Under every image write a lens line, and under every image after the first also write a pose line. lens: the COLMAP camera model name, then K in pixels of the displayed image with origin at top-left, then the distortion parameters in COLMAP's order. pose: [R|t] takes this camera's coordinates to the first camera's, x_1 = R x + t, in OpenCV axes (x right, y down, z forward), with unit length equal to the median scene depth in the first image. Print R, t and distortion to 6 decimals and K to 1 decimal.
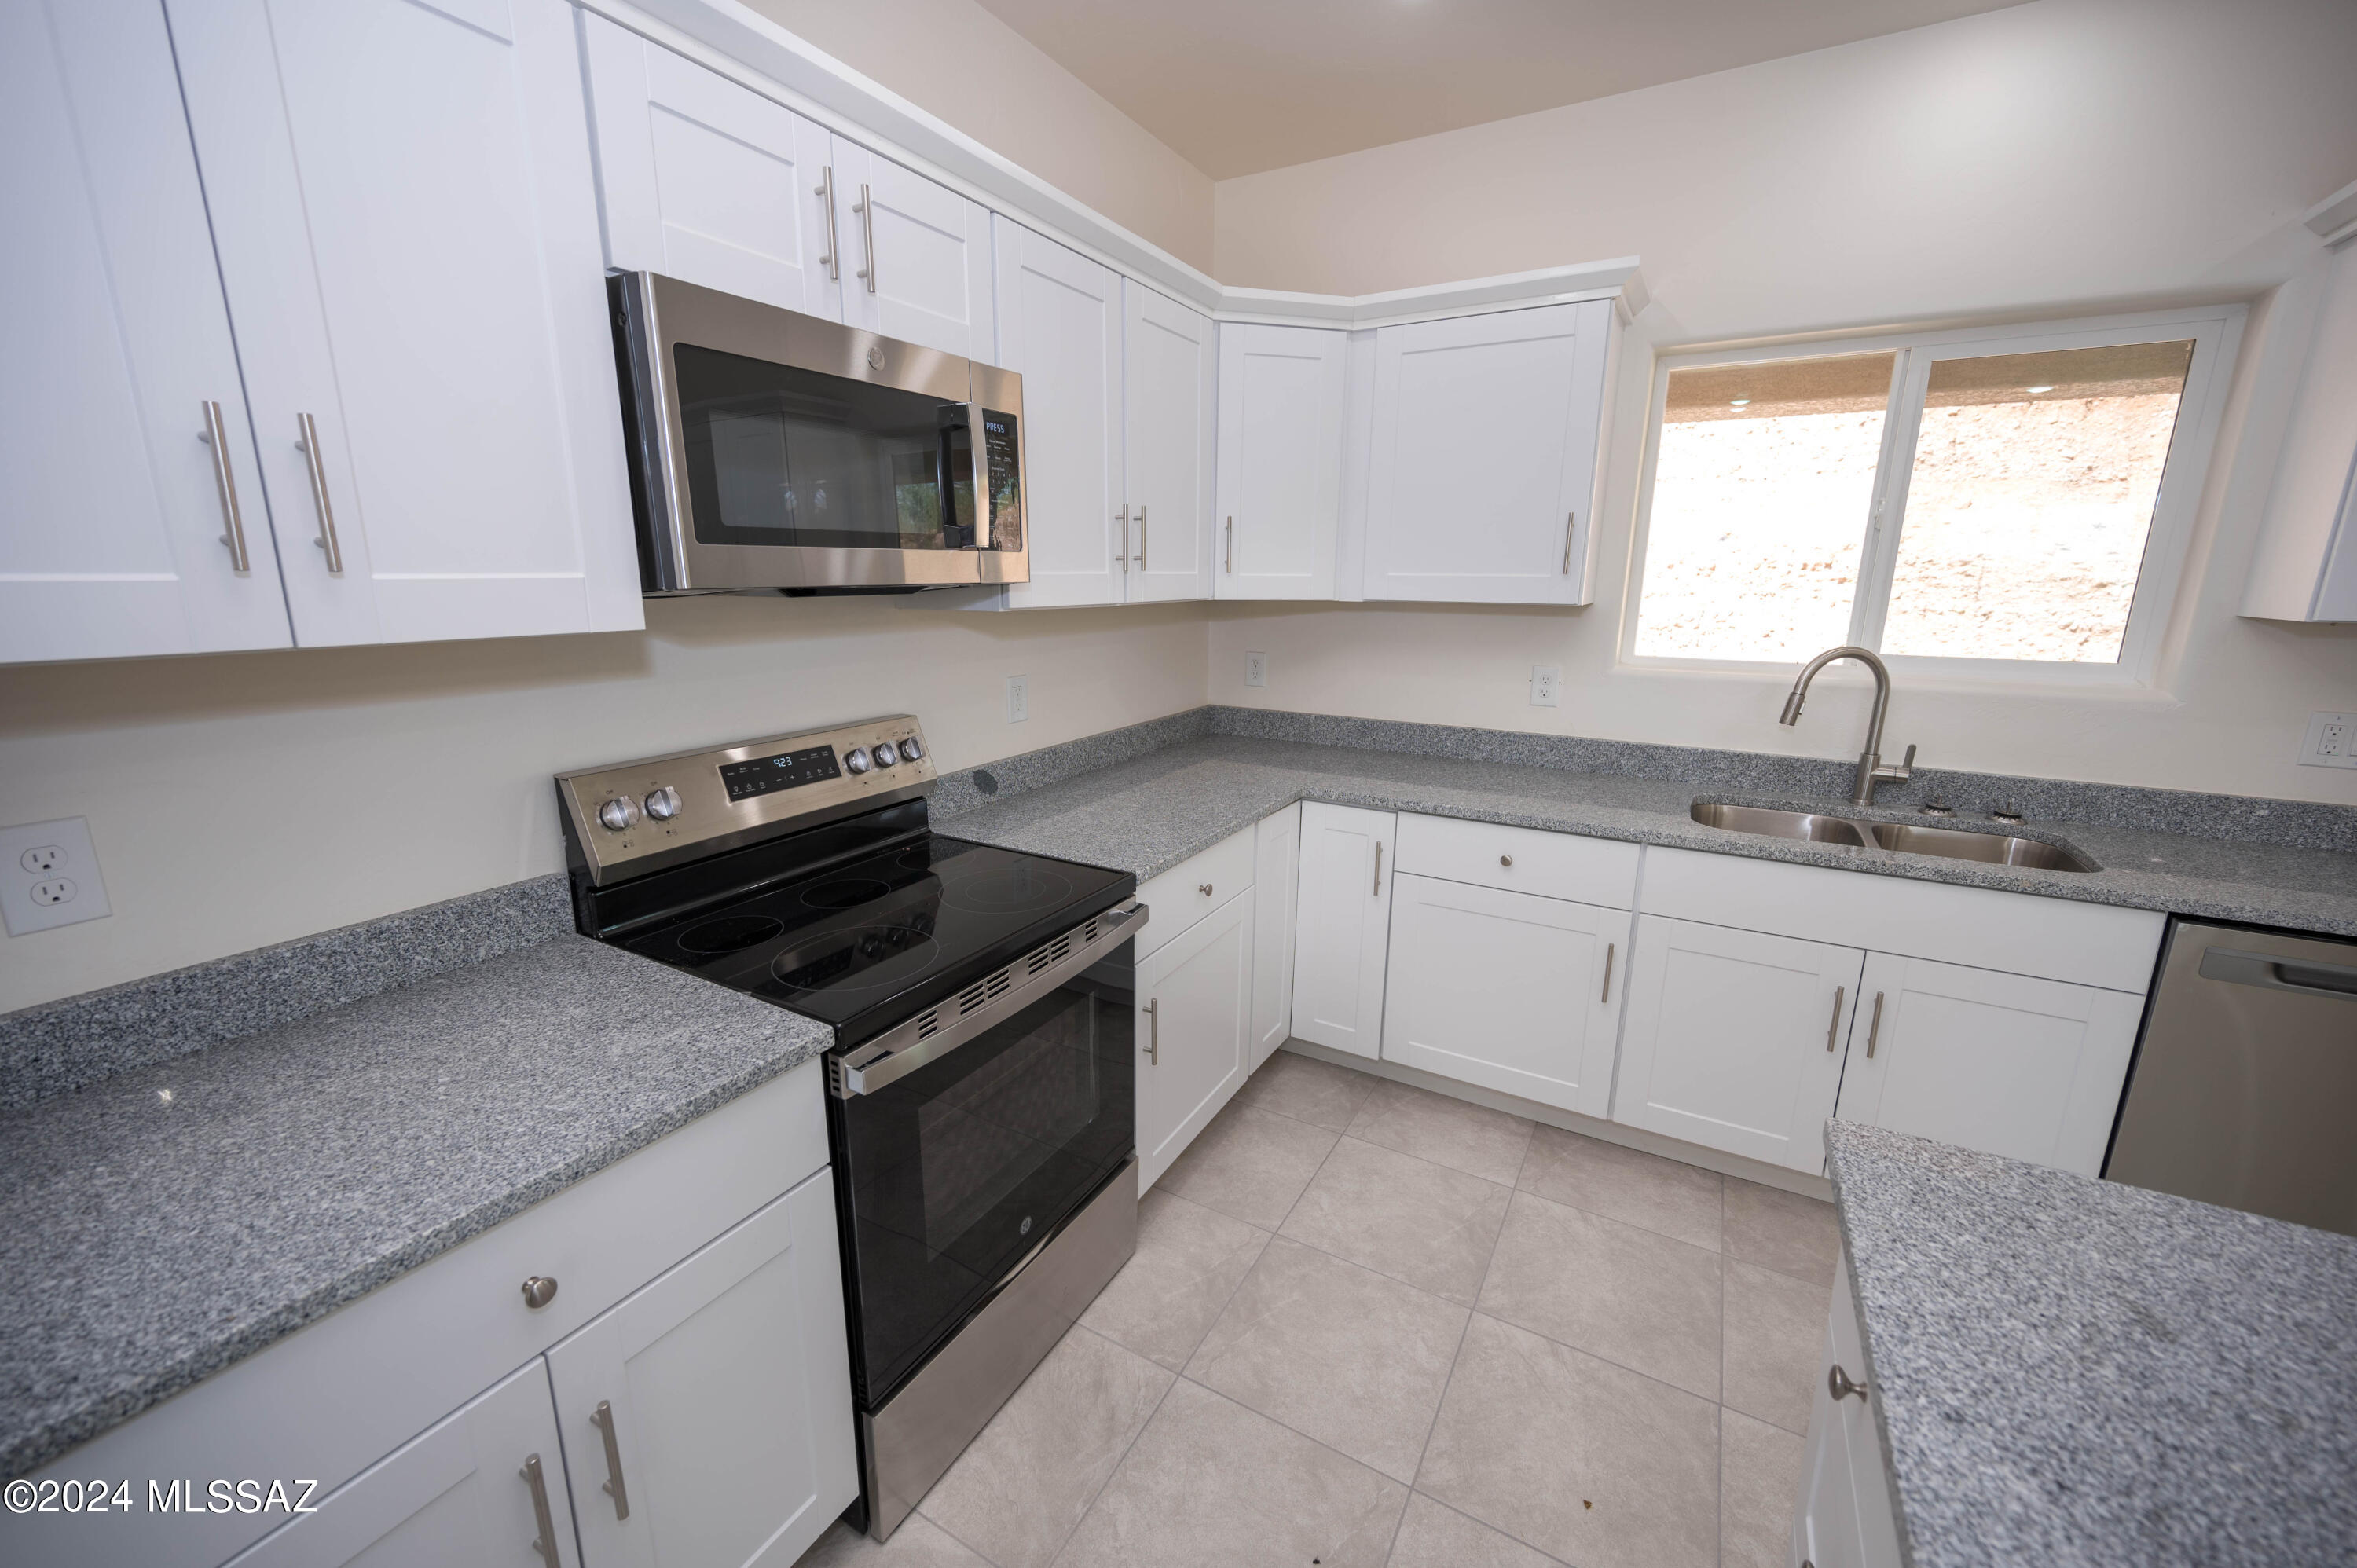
lens RADIAL K [[932.8, 0, 1178.5], [0, 932.8, 784.0], [0, 0, 1]] dist [-0.001249, -0.000055]
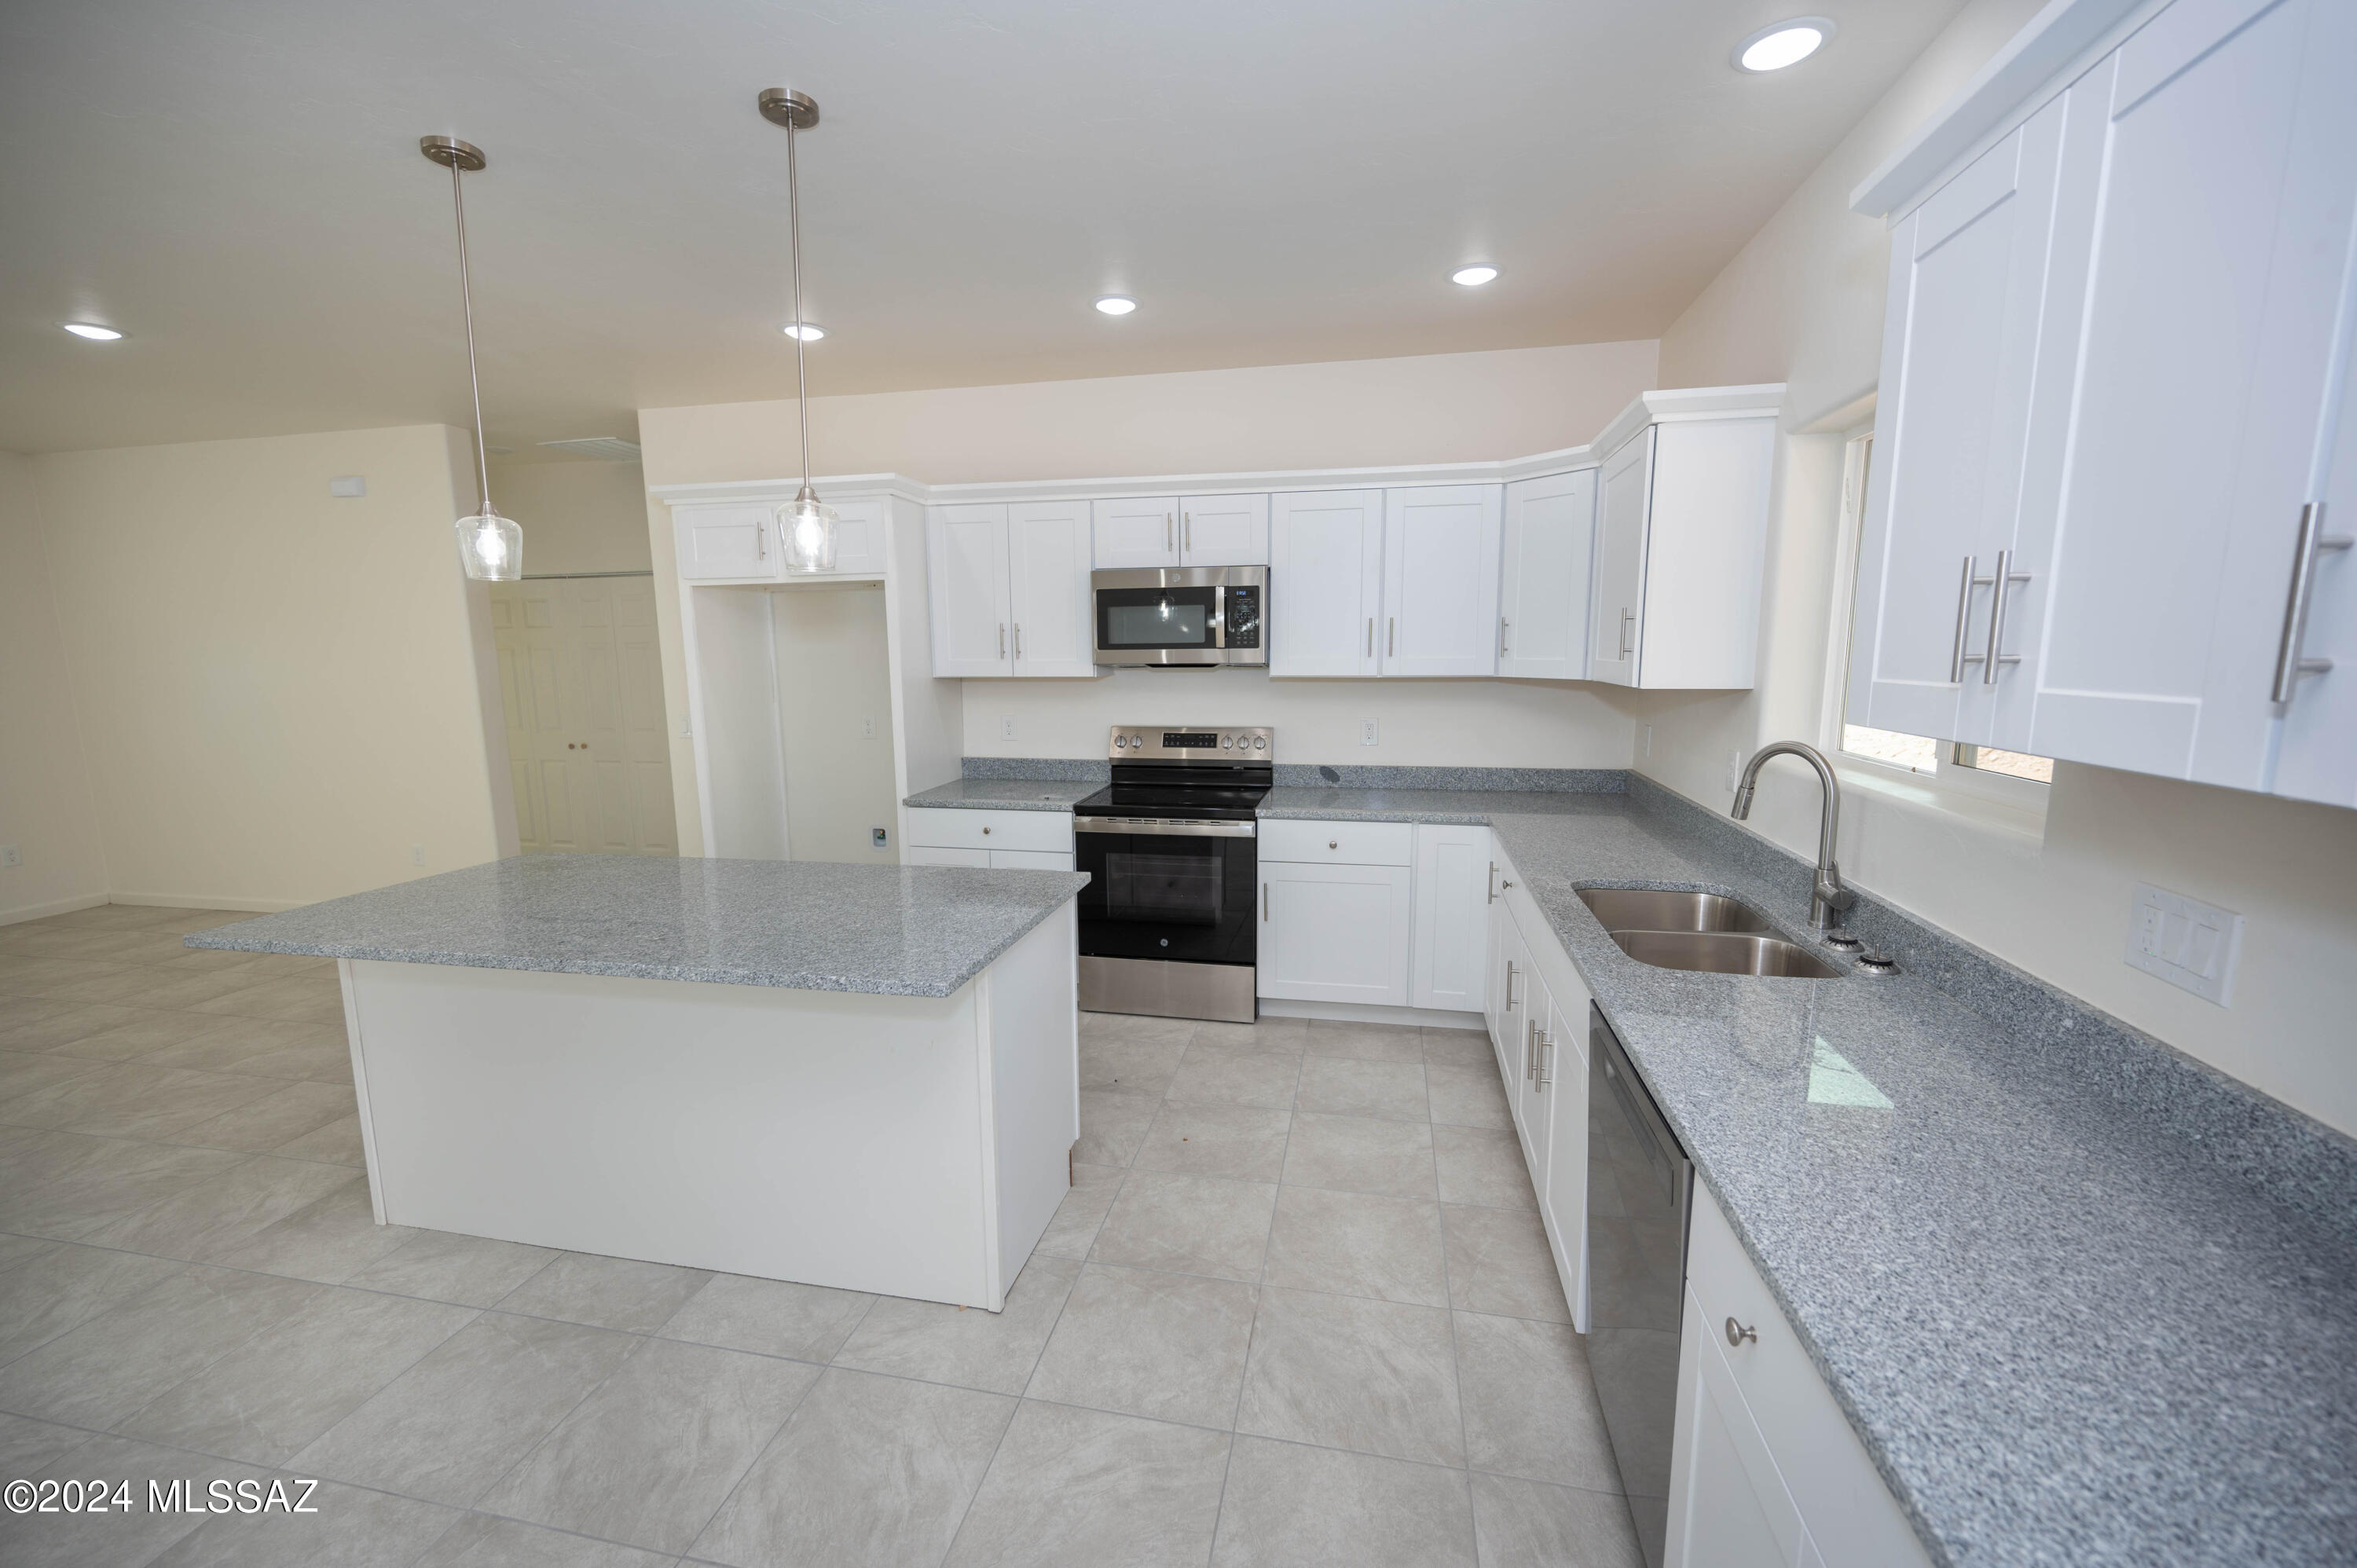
lens RADIAL K [[962.8, 0, 1178.5], [0, 962.8, 784.0], [0, 0, 1]] dist [0.000811, 0.000082]
pose [[0.310480, 0.128532, -0.941850, 1.758749], [-0.206405, 0.976293, 0.065191, -0.054642], [0.927900, 0.174162, 0.329649, 0.170571]]
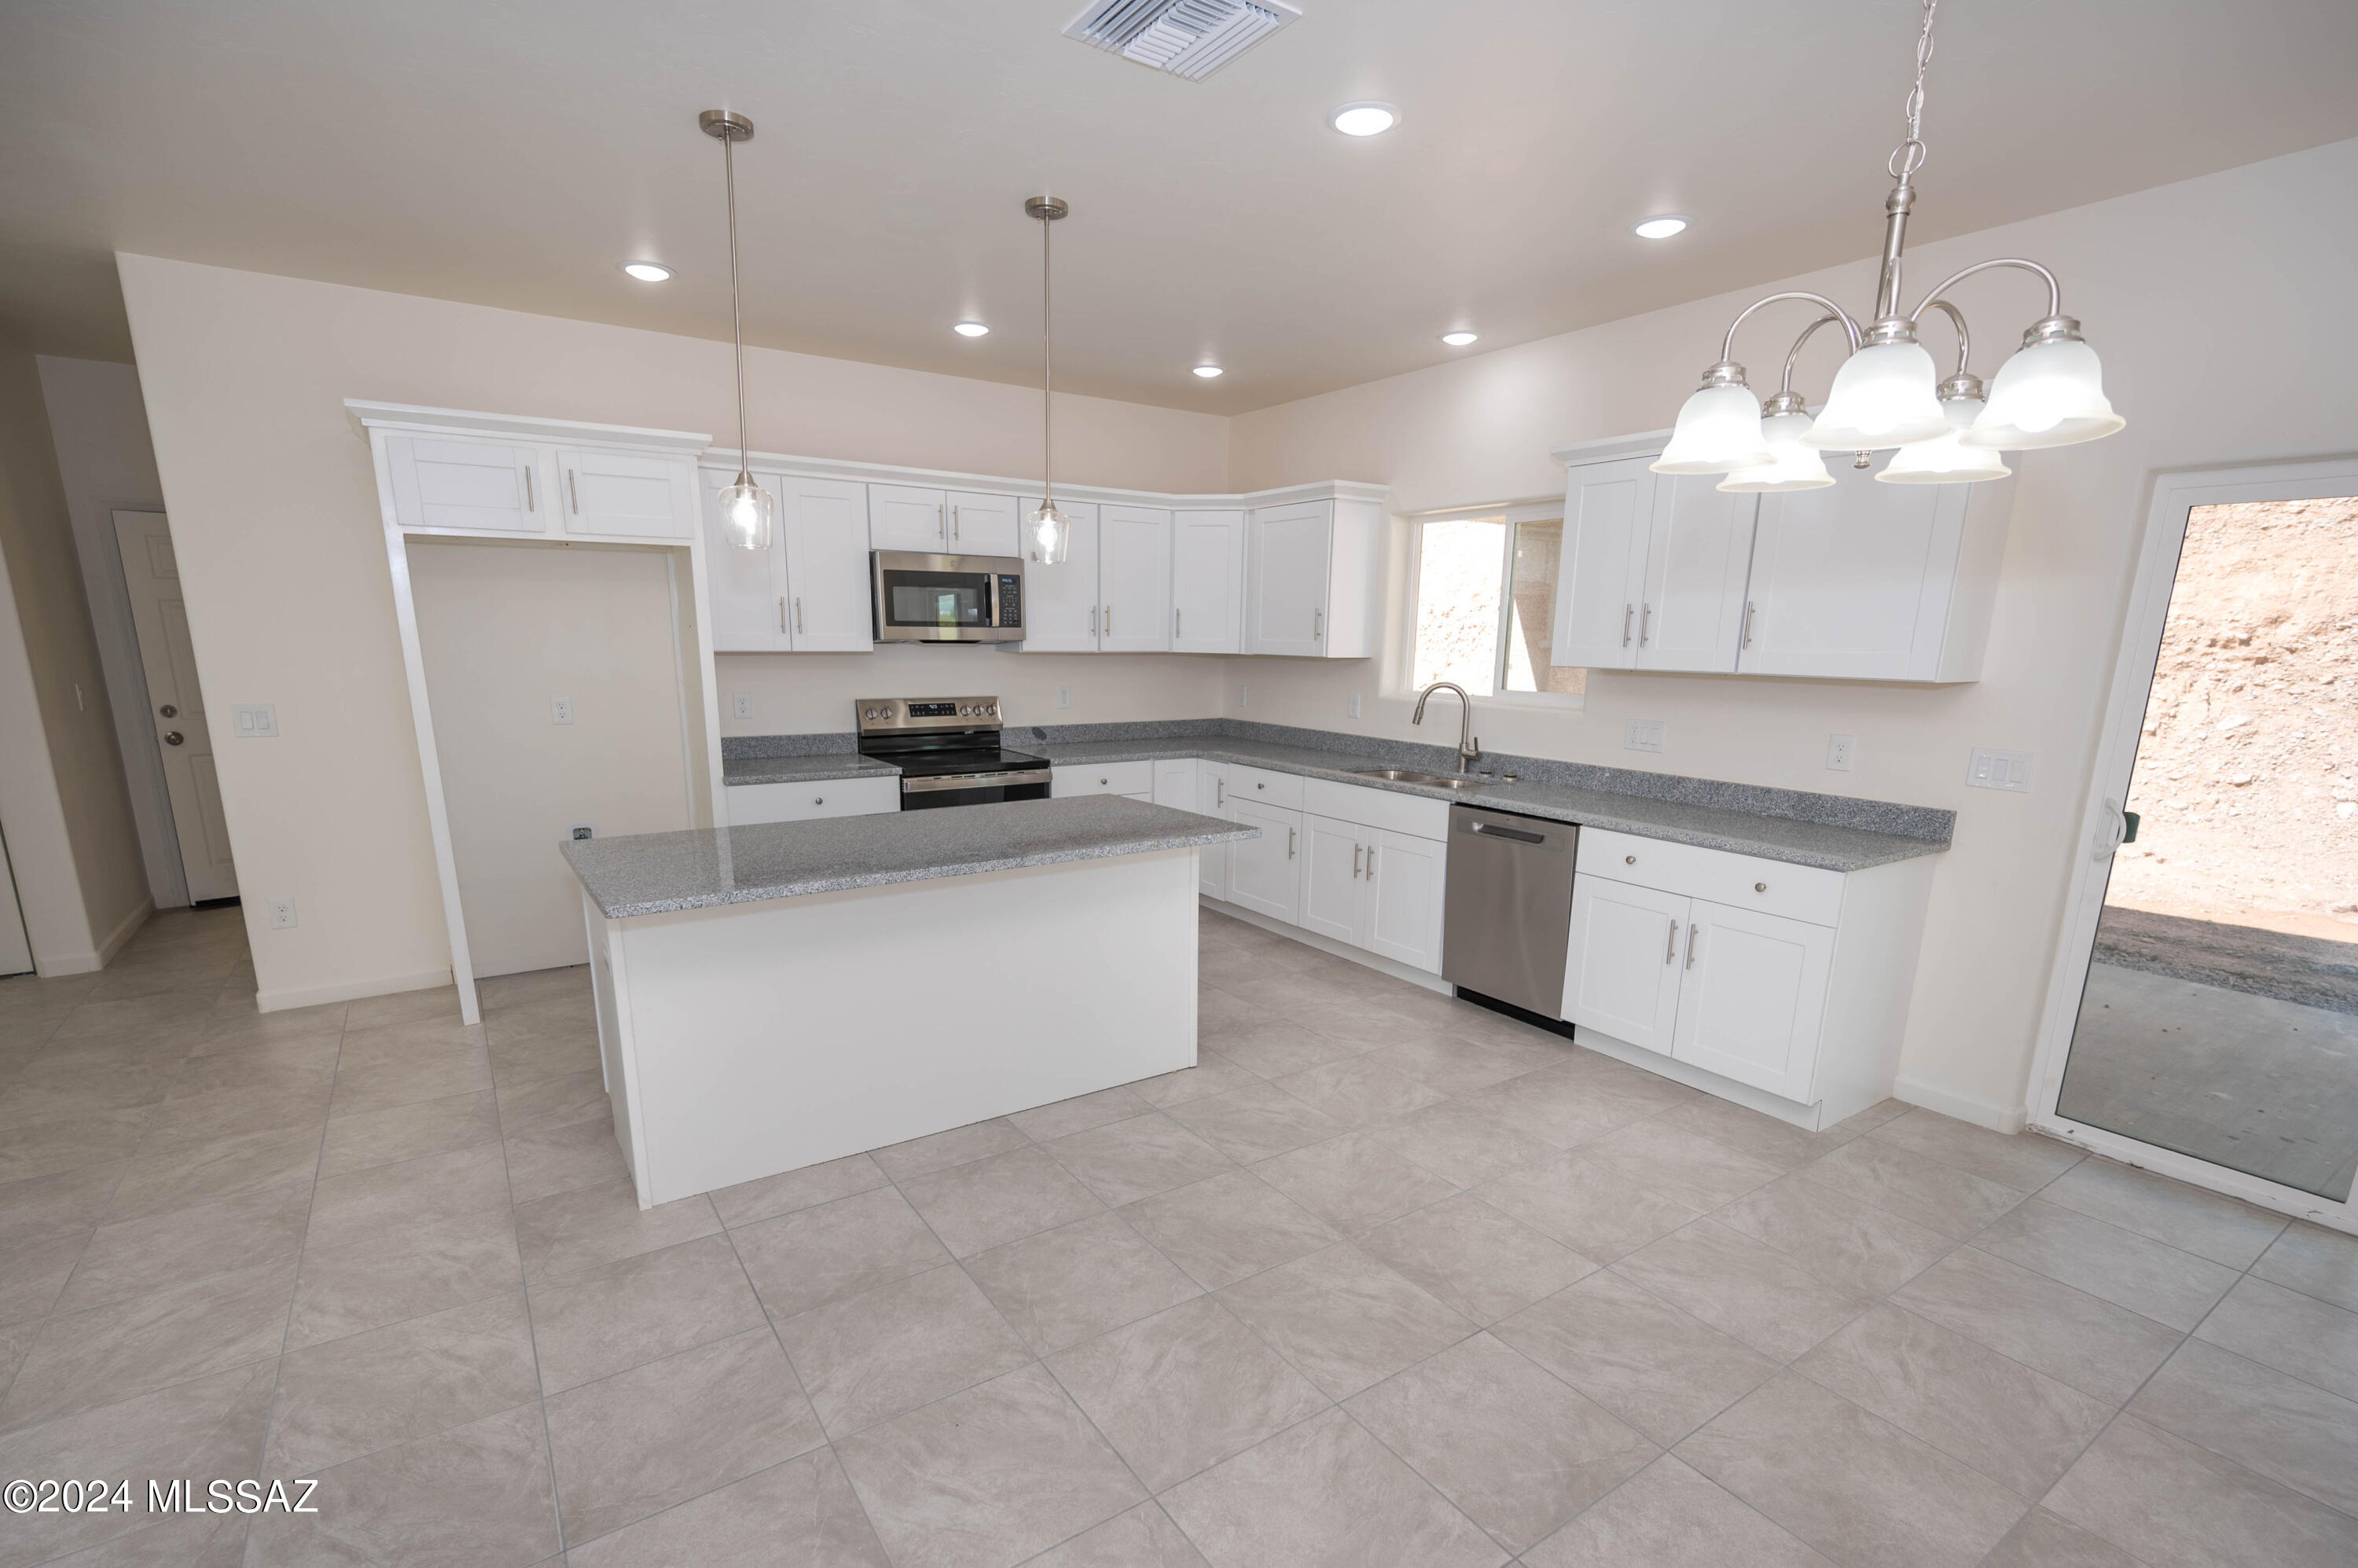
lens RADIAL K [[1085.2, 0, 1195.4], [0, 1085.2, 882.7], [0, 0, 1]] dist [0.000428, -0.000012]
pose [[0.905630, 0.103285, -0.411297, 1.468290], [-0.104928, 0.994305, 0.018652, 0.316817], [0.410882, 0.026264, 0.911310, -1.396937]]
